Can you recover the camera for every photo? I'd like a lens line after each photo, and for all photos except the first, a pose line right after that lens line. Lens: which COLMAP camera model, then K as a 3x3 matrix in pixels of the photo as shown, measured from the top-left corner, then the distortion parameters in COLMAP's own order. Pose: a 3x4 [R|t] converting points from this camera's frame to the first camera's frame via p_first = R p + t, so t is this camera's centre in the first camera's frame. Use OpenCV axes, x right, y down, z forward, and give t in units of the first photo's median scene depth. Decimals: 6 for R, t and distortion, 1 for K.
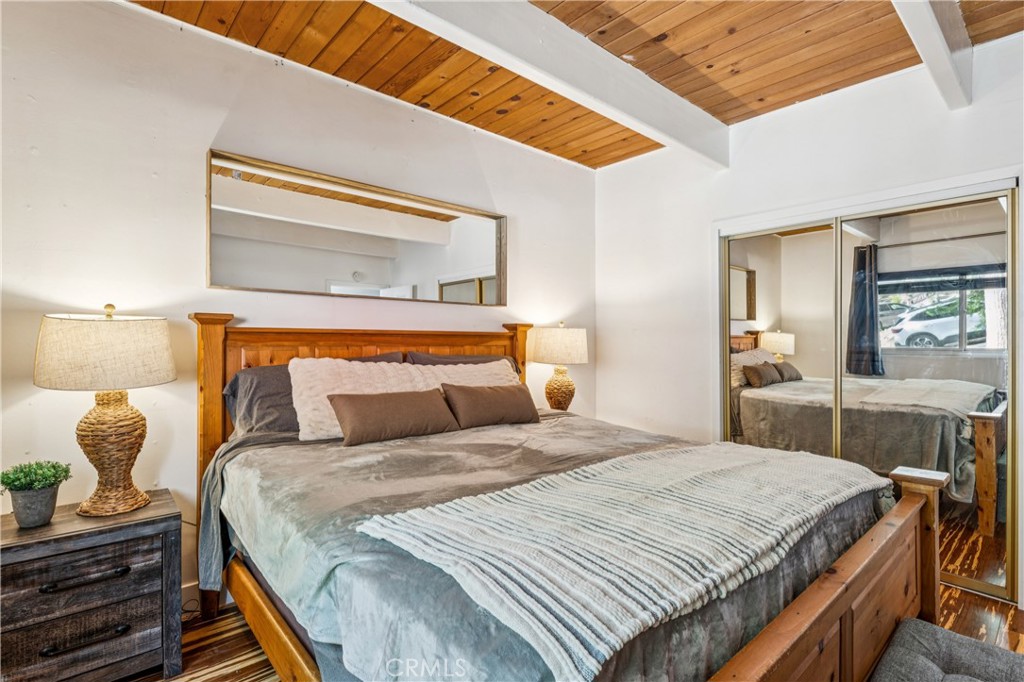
lens RADIAL K [[497.5, 0, 512.0], [0, 497.5, 341.0], [0, 0, 1]] dist [-0.001411, -0.000259]
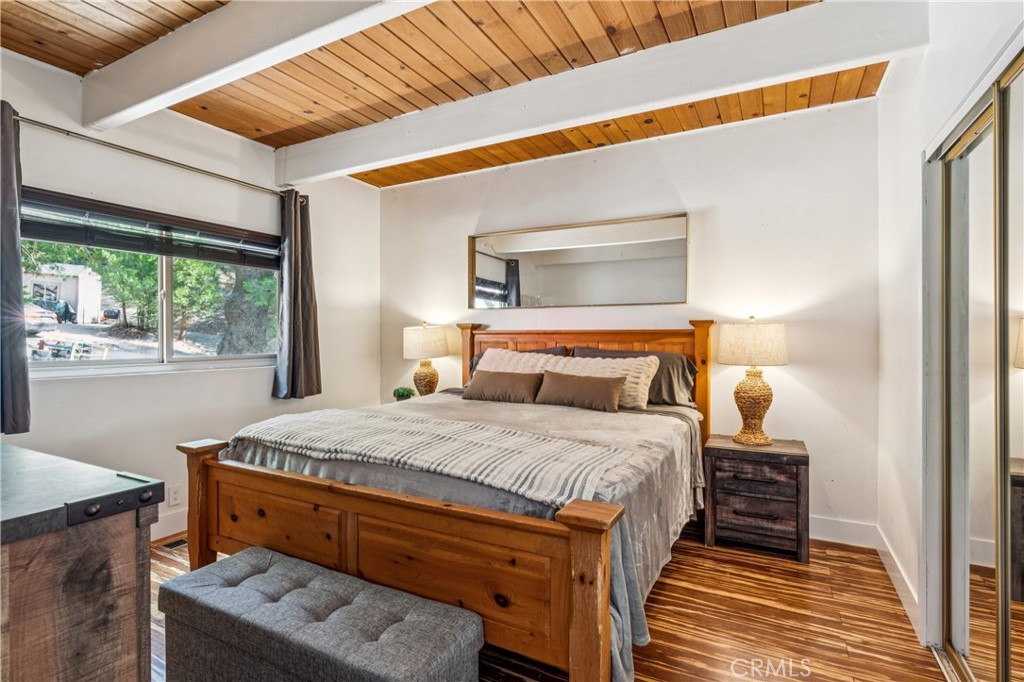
lens RADIAL K [[497.5, 0, 512.0], [0, 497.5, 341.0], [0, 0, 1]] dist [-0.001411, -0.000259]
pose [[0.349490, 0.006926, -0.936915, 0.888060], [-0.000586, 0.999974, 0.007173, -0.001659], [0.936940, -0.001958, 0.349485, 0.364099]]
